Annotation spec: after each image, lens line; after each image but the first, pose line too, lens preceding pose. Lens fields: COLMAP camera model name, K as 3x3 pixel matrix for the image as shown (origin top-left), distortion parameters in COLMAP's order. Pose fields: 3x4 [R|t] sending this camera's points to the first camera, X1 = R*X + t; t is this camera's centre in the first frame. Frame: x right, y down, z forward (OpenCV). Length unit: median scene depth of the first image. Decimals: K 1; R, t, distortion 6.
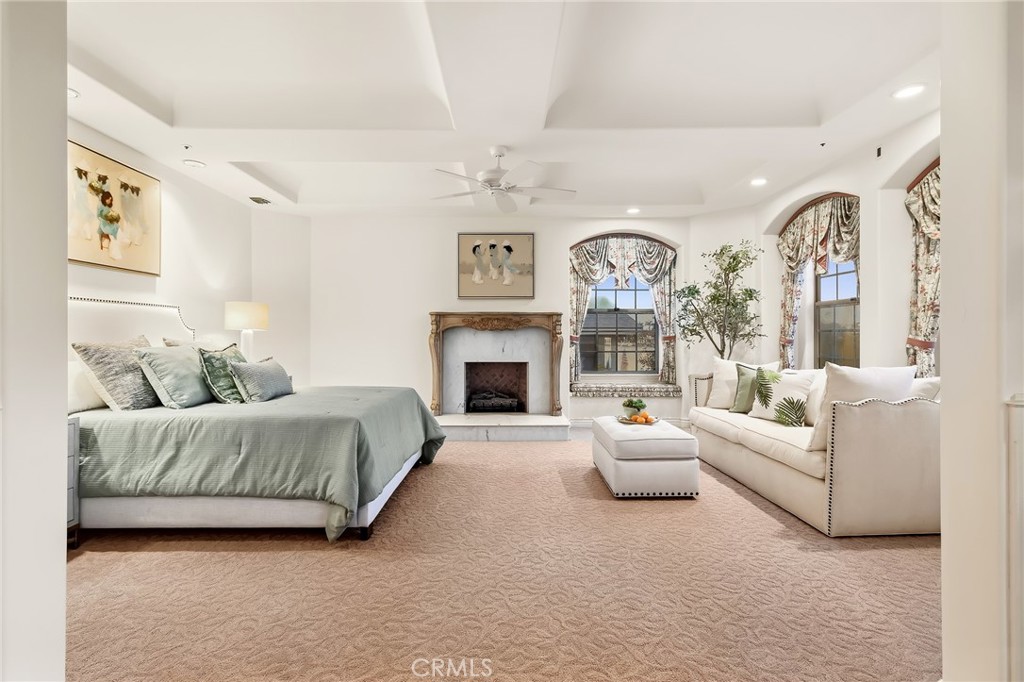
lens RADIAL K [[469.2, 0, 491.7], [0, 469.2, 334.2], [0, 0, 1]] dist [0.002148, -0.000018]
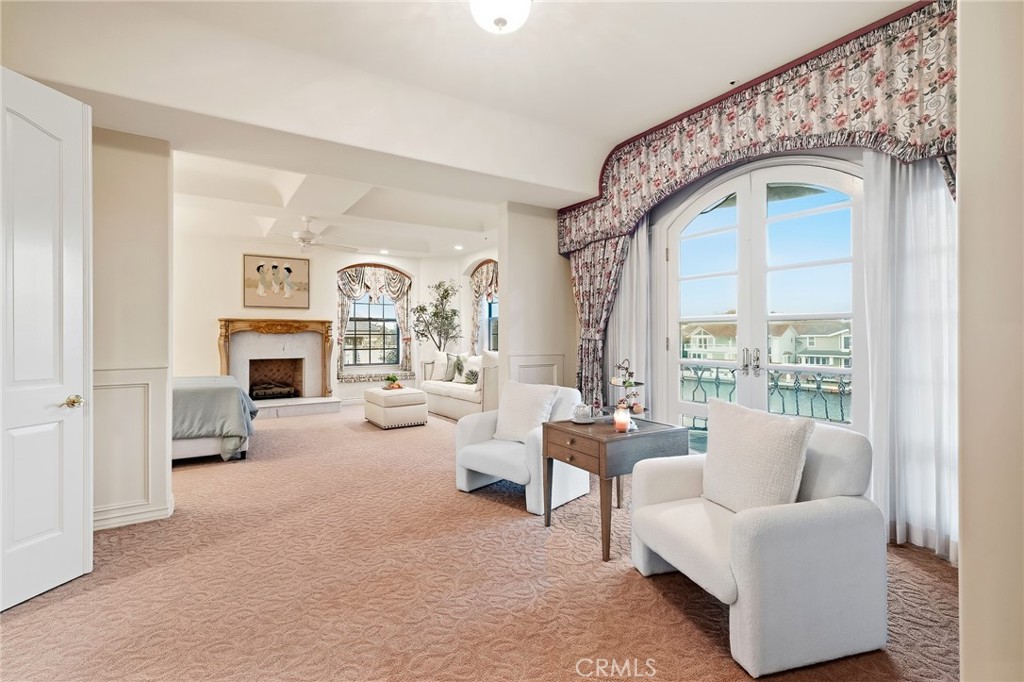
lens RADIAL K [[469.2, 0, 510.2], [0, 469.2, 337.2], [0, 0, 1]] dist [0.002148, -0.000018]
pose [[0.824925, -0.002143, 0.565238, -0.186371], [0.001219, 0.999997, 0.002012, 0.000190], [-0.565240, -0.000970, 0.824926, -0.394427]]
